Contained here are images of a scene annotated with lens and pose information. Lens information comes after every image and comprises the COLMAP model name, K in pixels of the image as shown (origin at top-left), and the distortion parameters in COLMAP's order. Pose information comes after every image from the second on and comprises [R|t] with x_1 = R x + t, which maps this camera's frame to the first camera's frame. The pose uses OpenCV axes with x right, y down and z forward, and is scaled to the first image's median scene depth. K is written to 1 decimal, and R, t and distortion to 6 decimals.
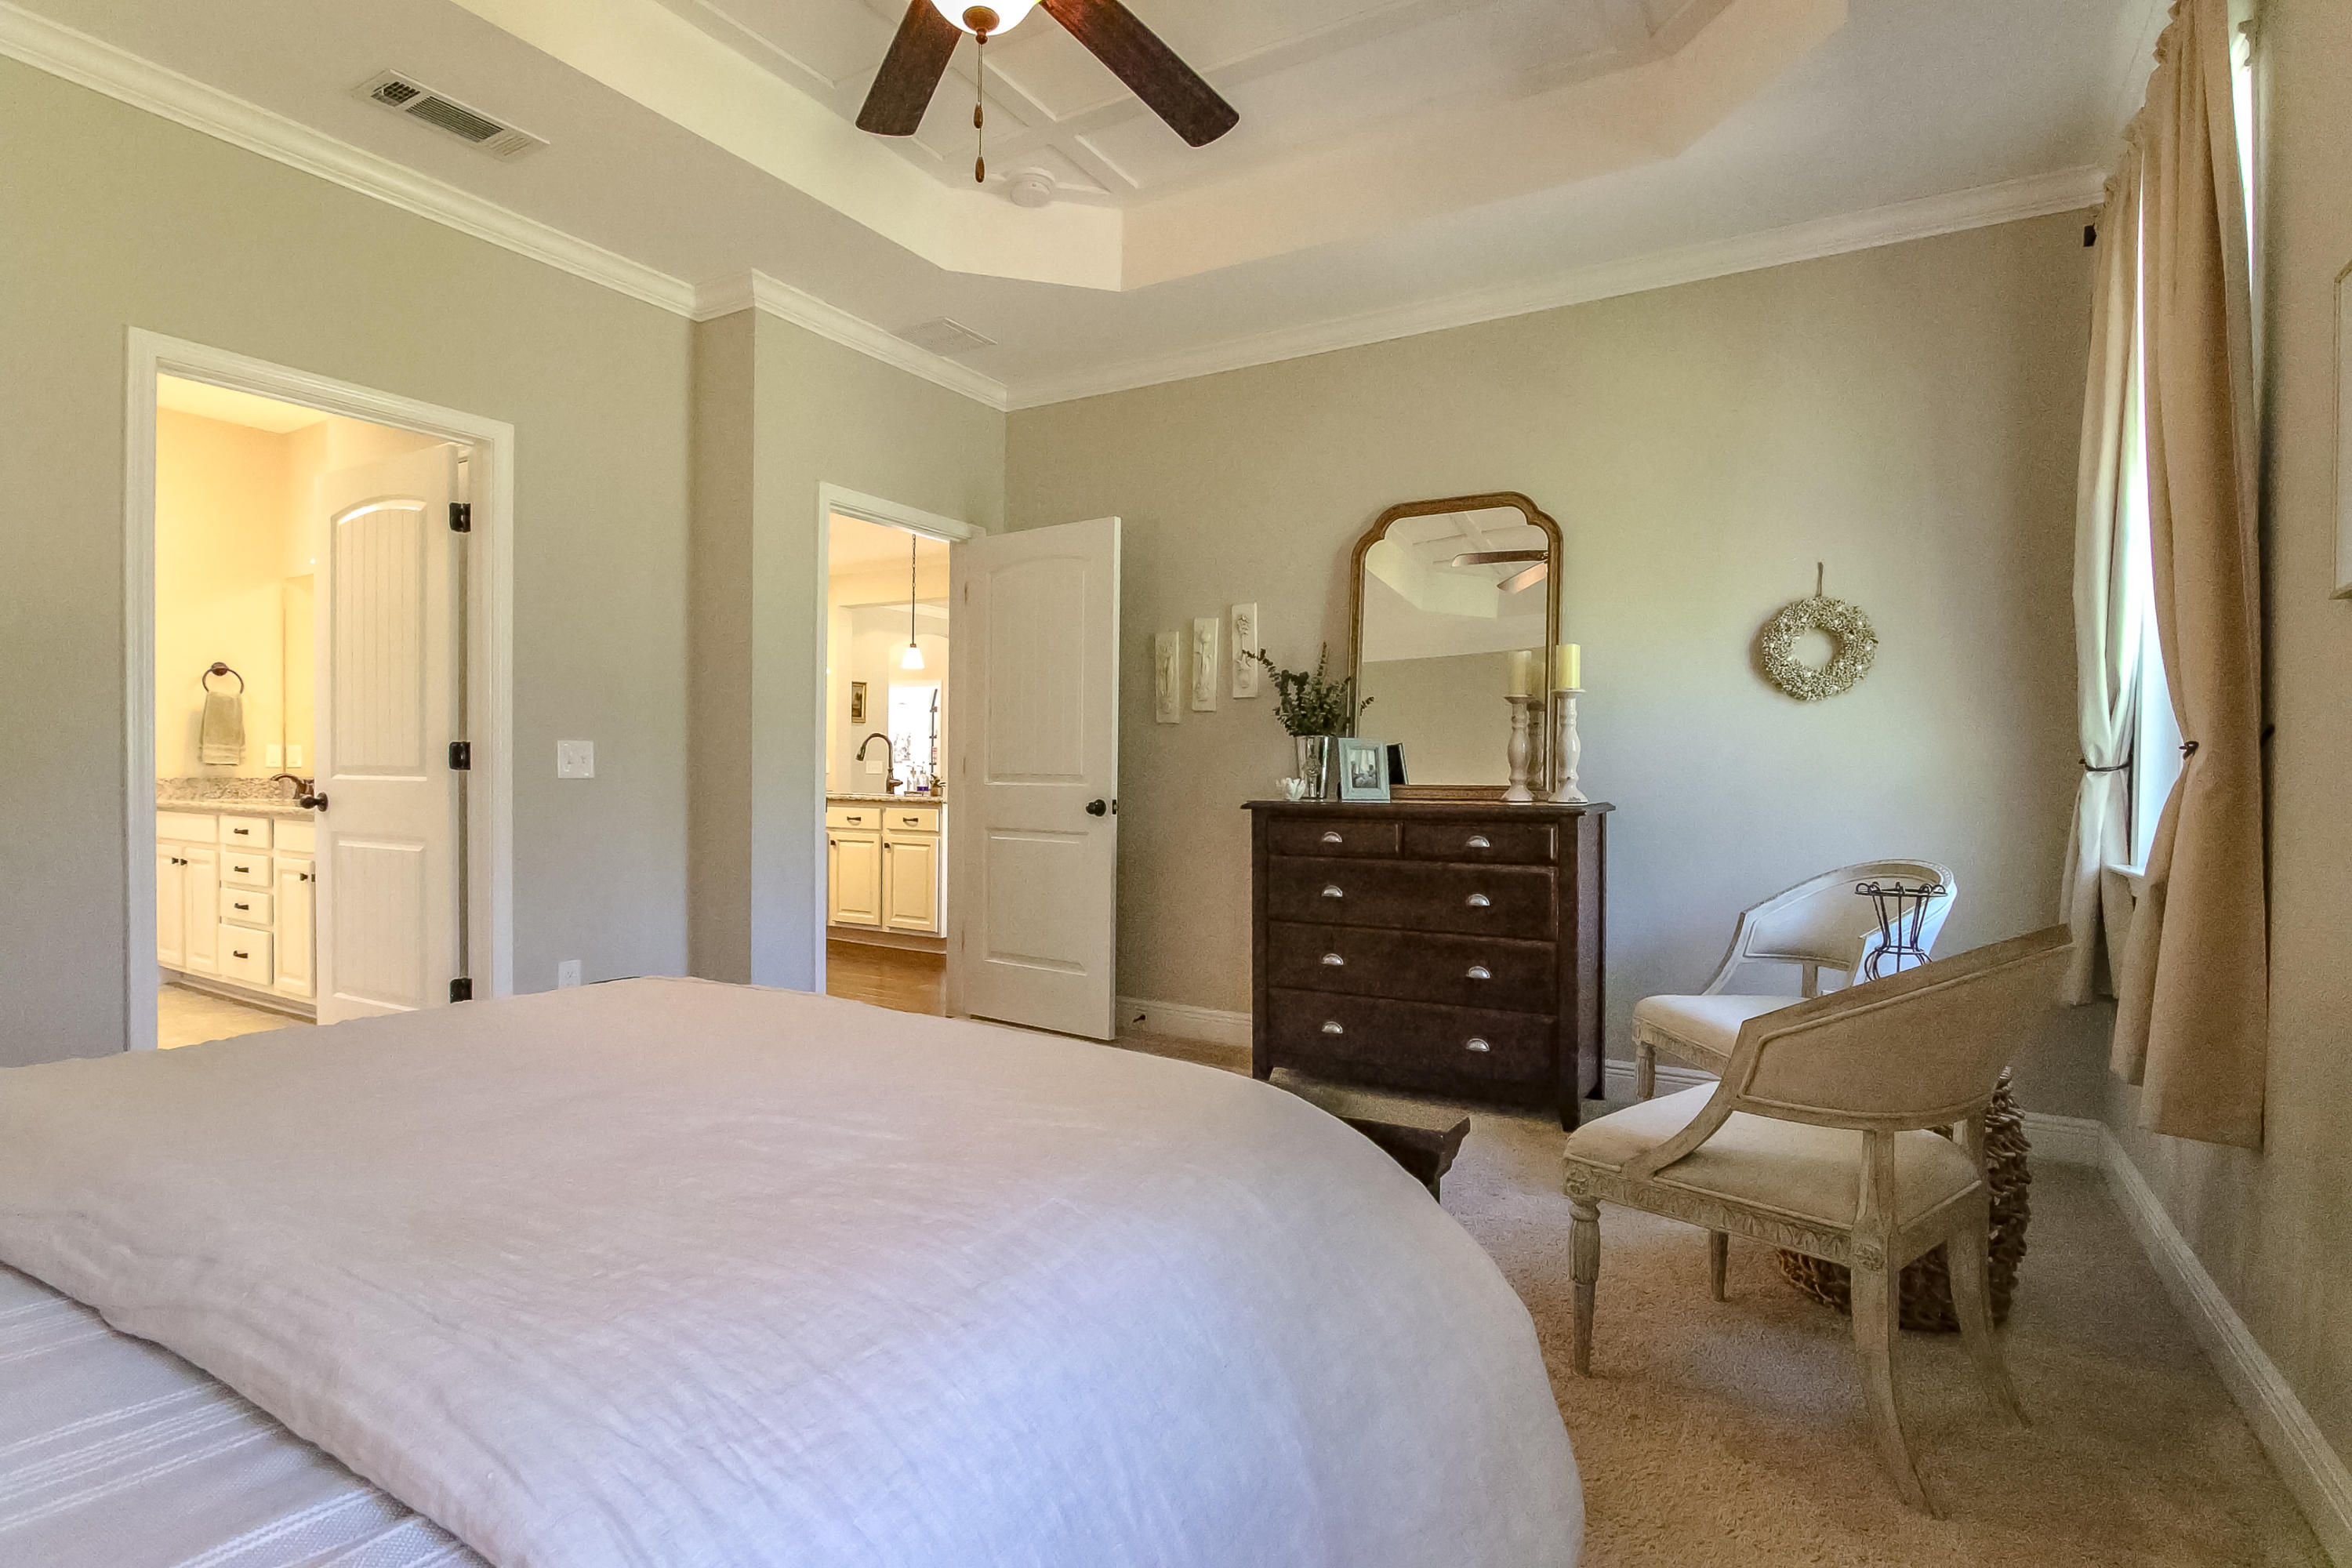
lens RADIAL K [[1157.4, 0, 1180.3], [0, 1157.4, 790.9], [0, 0, 1]] dist [-0.019883, 0.000852]
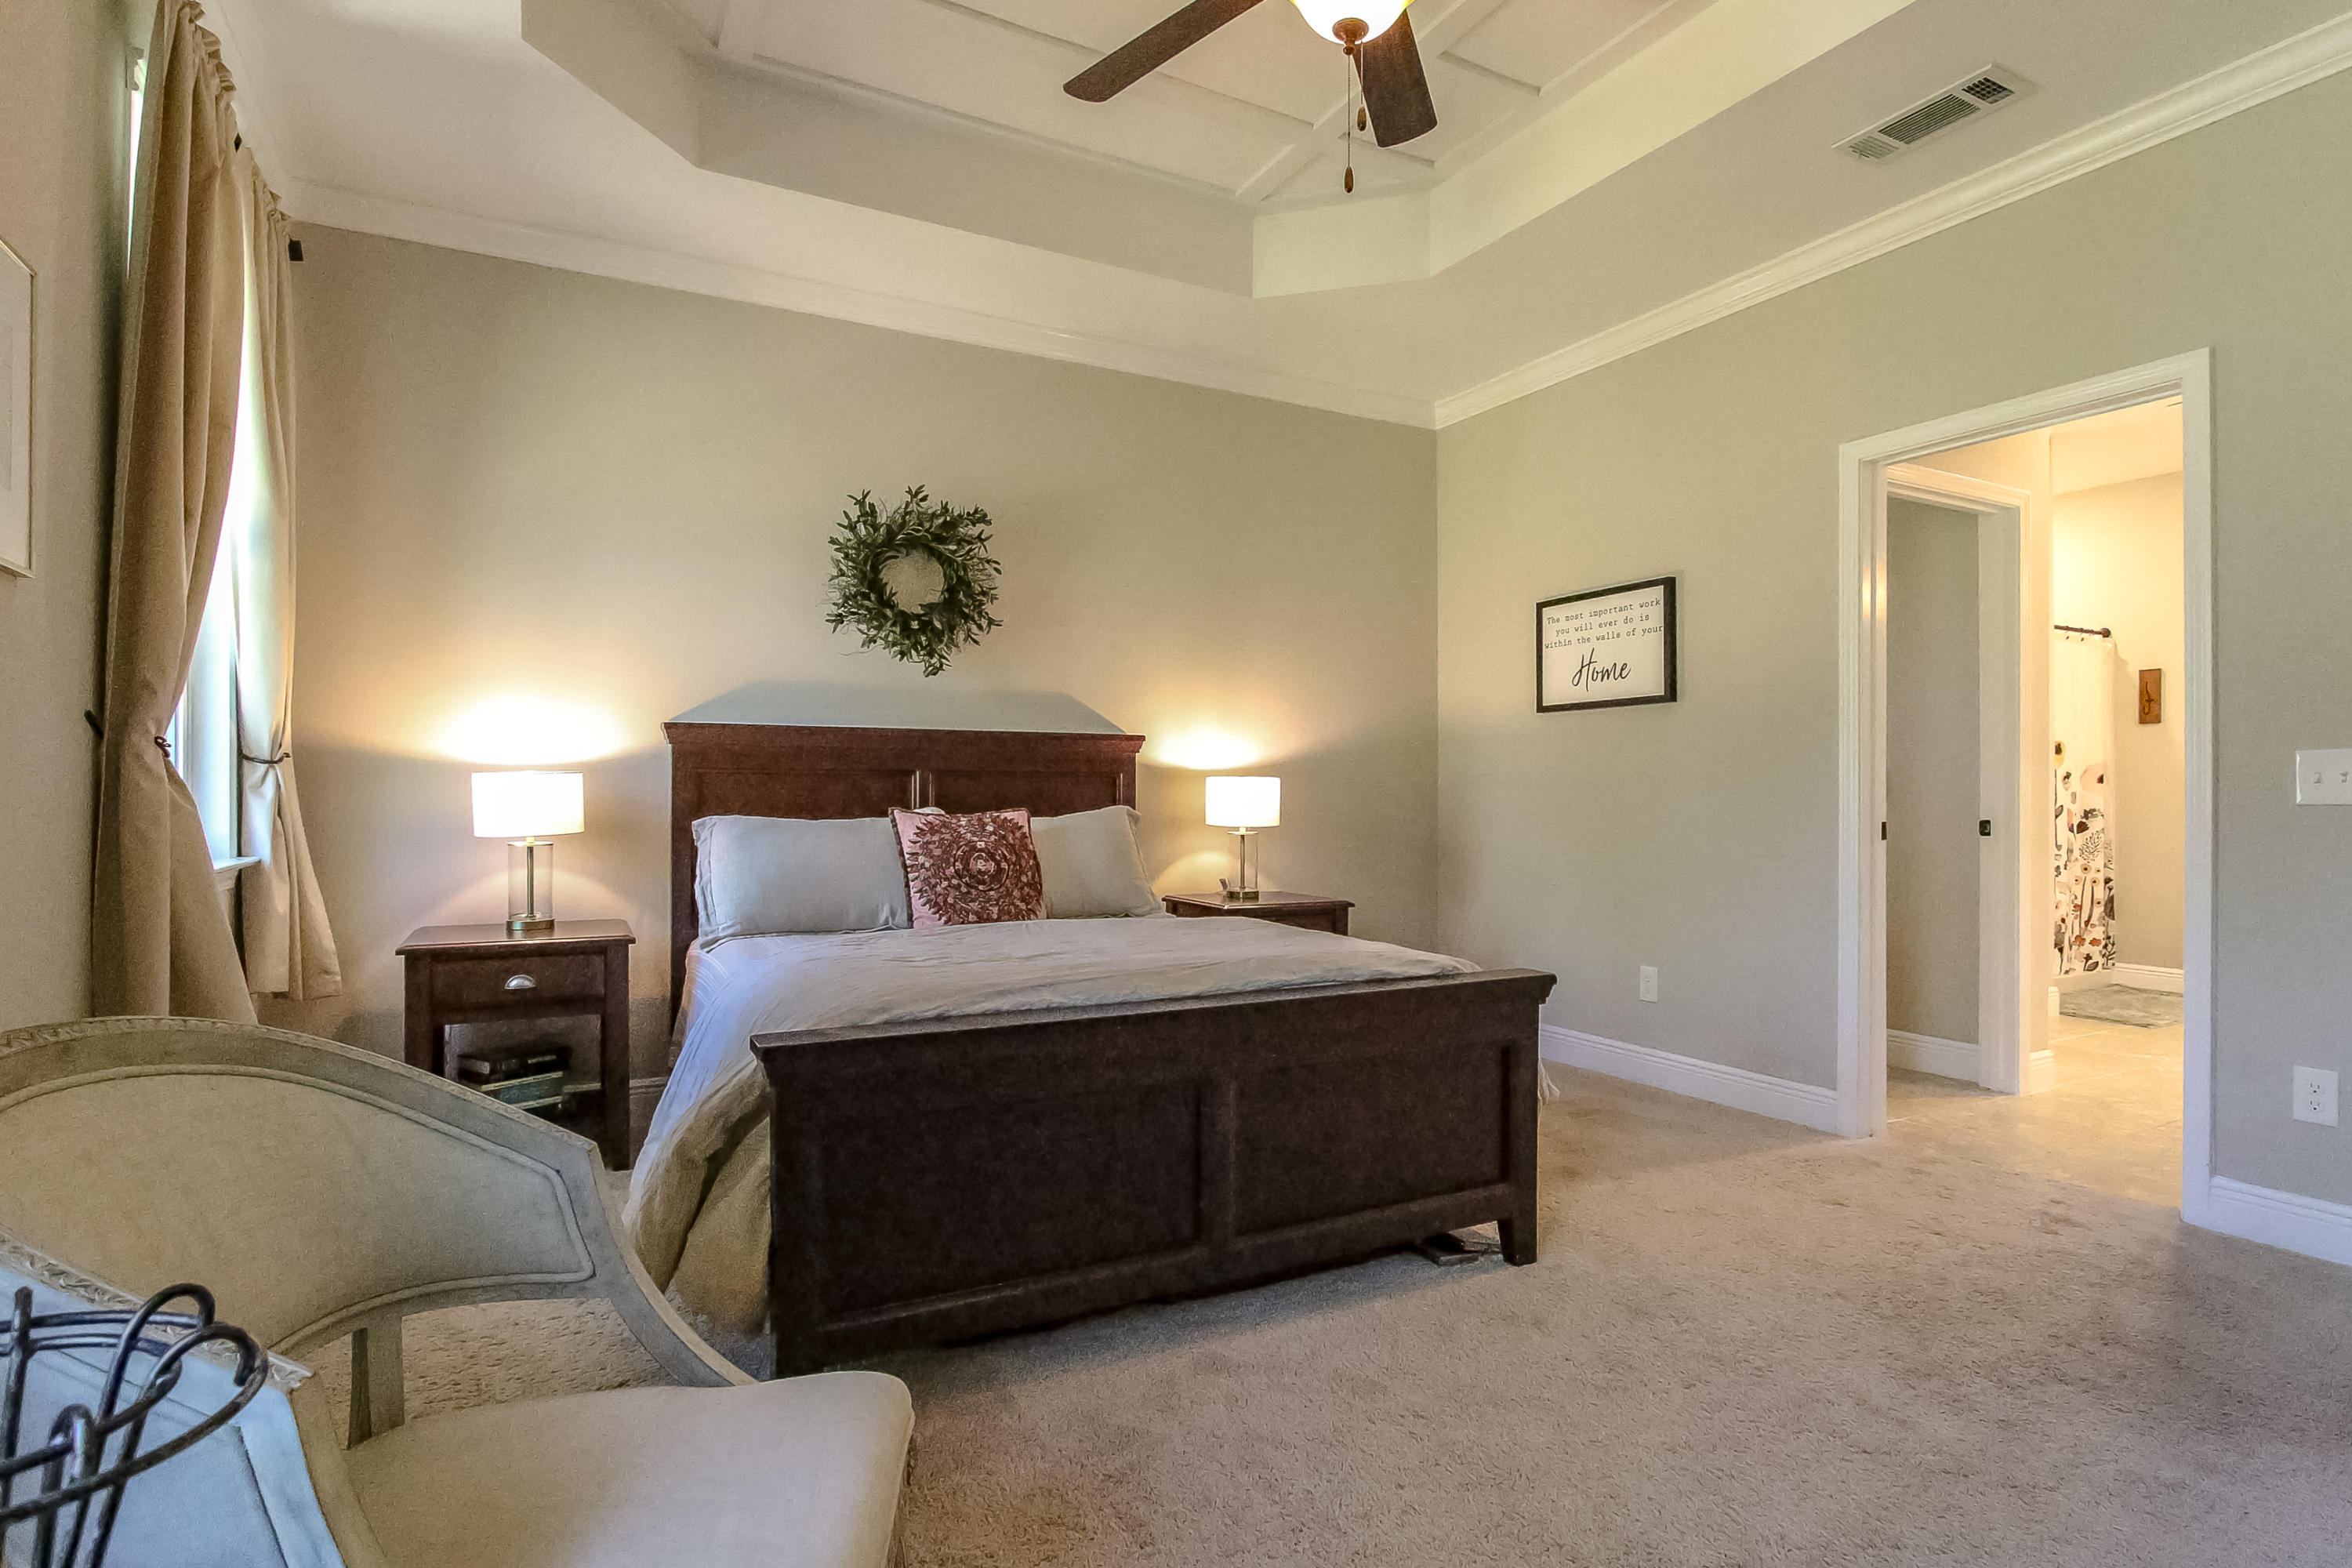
lens RADIAL K [[1177.9, 0, 1177.7], [0, 1177.9, 794.0], [0, 0, 1]] dist [-0.020636, 0.002102]
pose [[-0.514565, -0.005698, -0.857433, 0.268556], [-0.010566, 0.999944, -0.000304, -0.014950], [0.857387, 0.008903, -0.514596, 0.519424]]
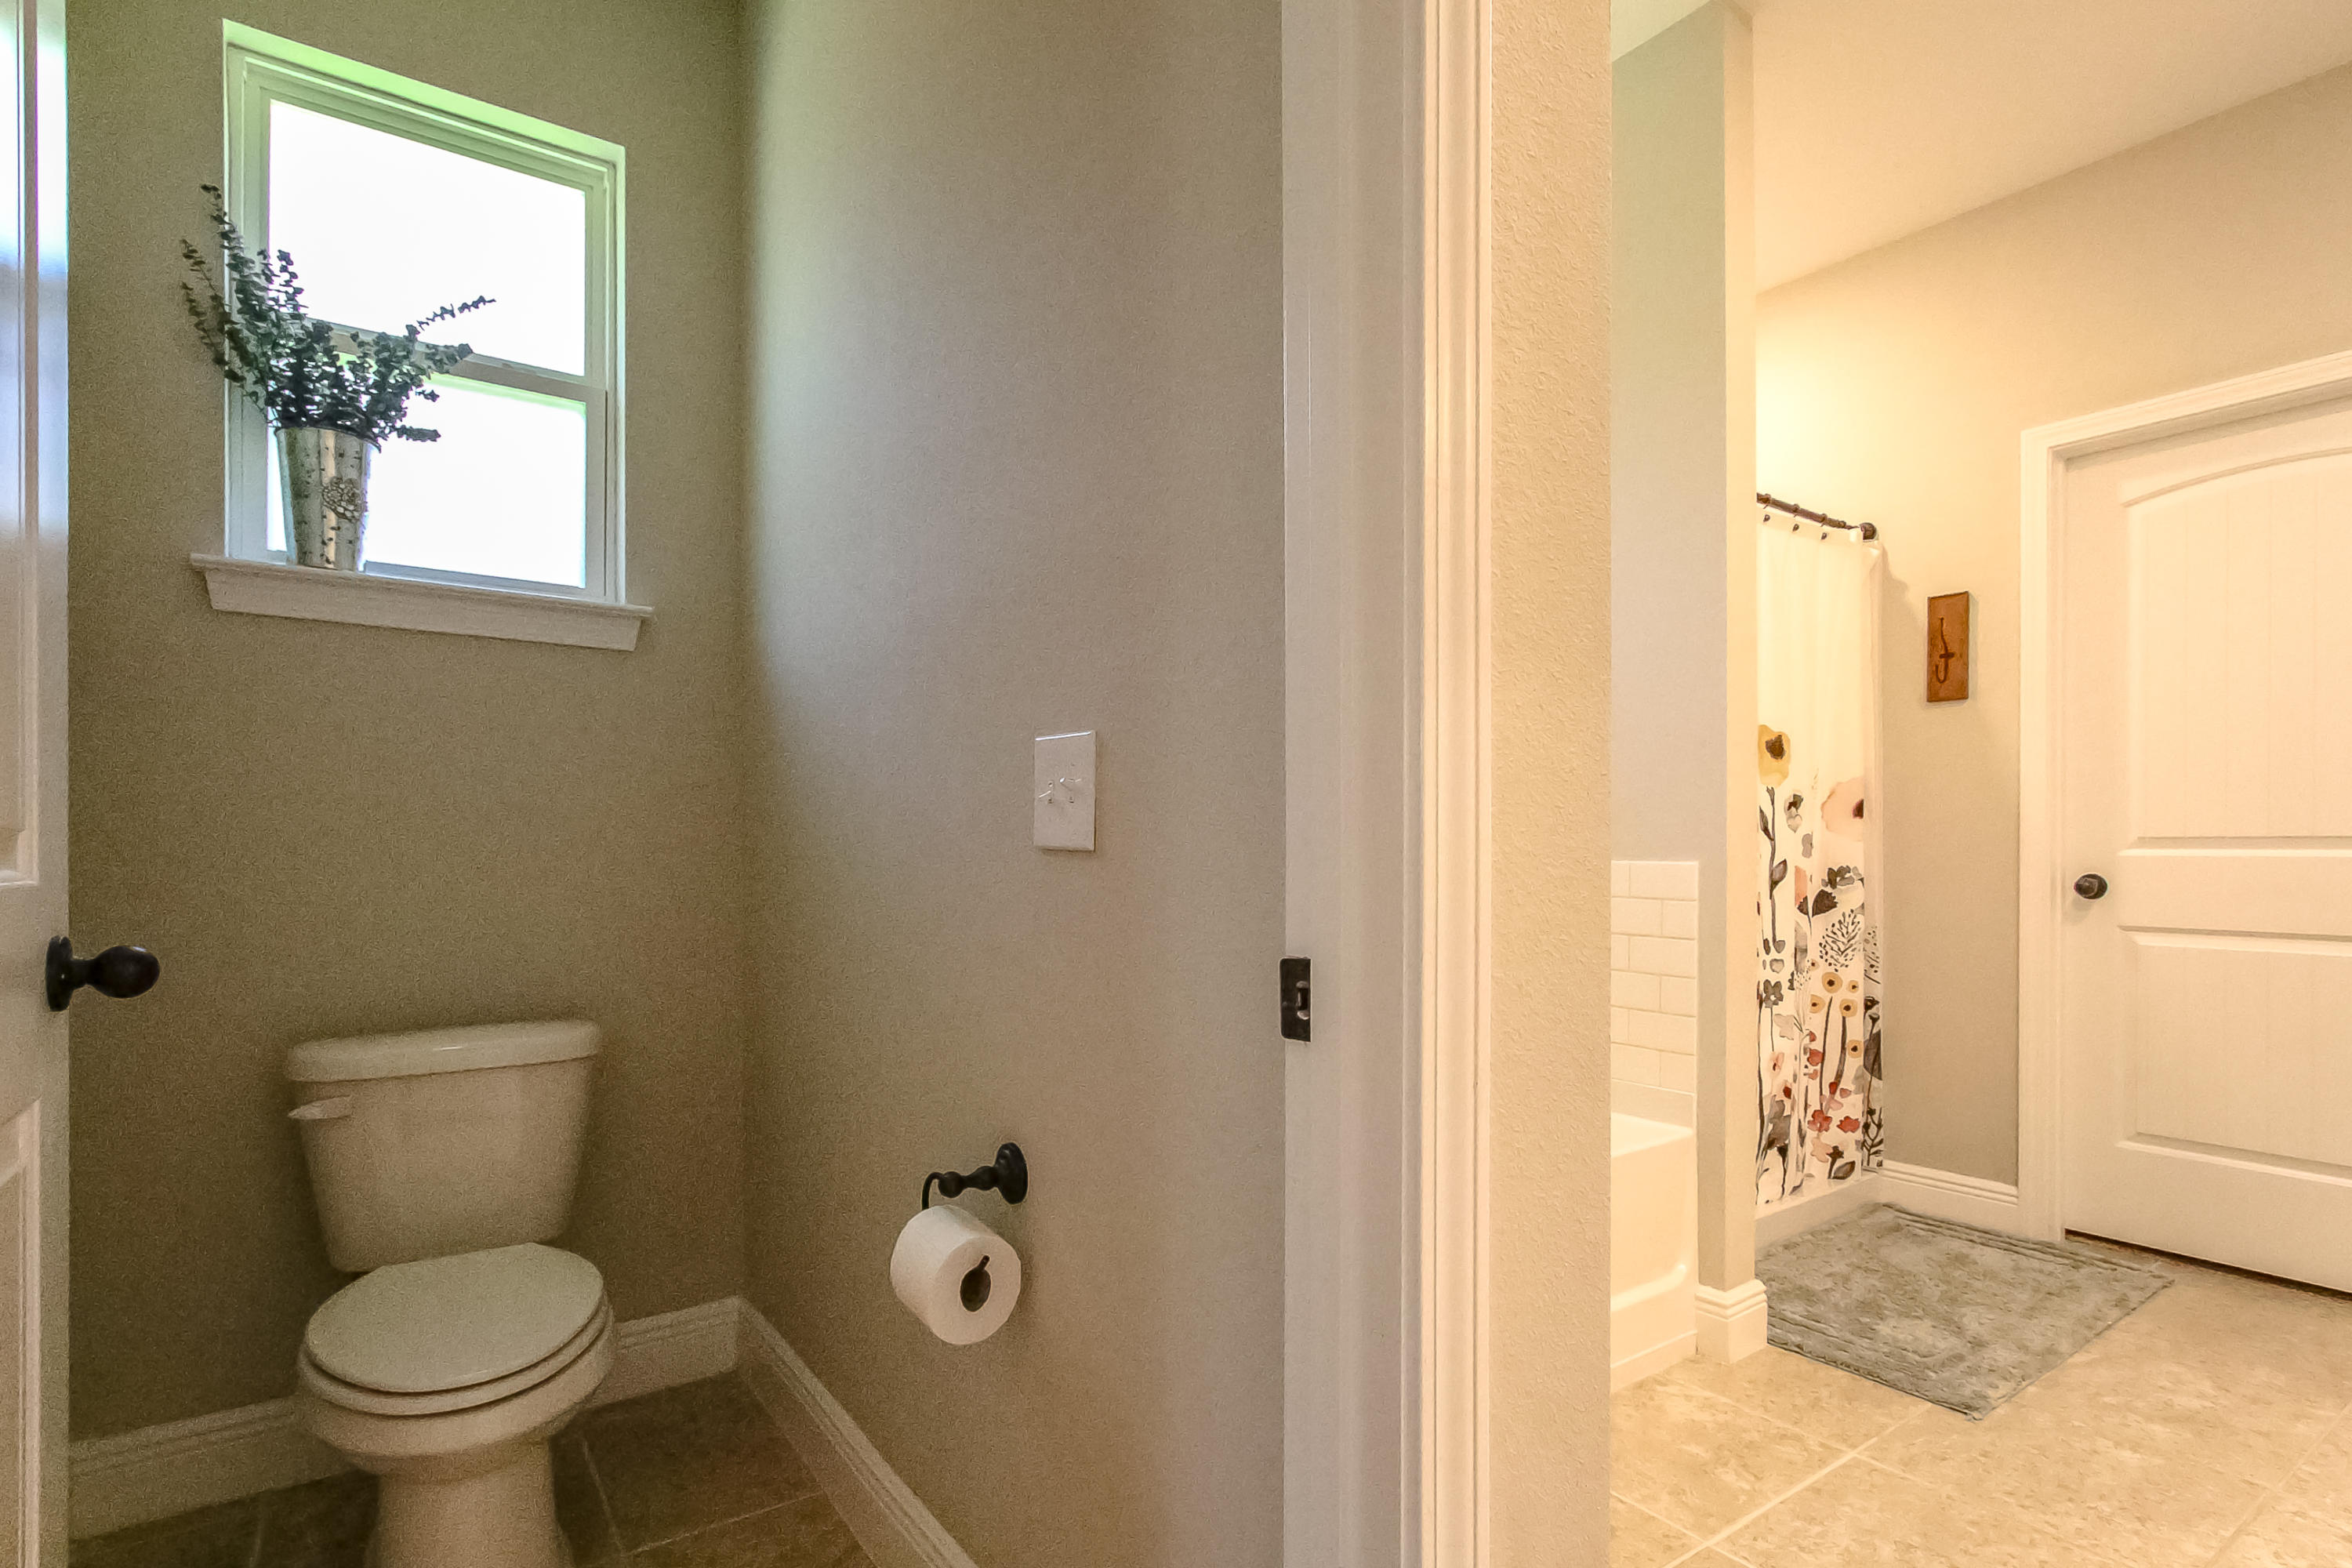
lens RADIAL K [[1159.8, 0, 1181.7], [0, 1159.8, 848.8], [0, 0, 1]] dist [-0.000740, 0.001322]
pose [[-0.397880, 0.000262, -0.917437, -0.501352], [-0.007519, 0.999965, 0.003546, -0.018991], [0.917406, 0.008309, -0.397865, 0.627954]]
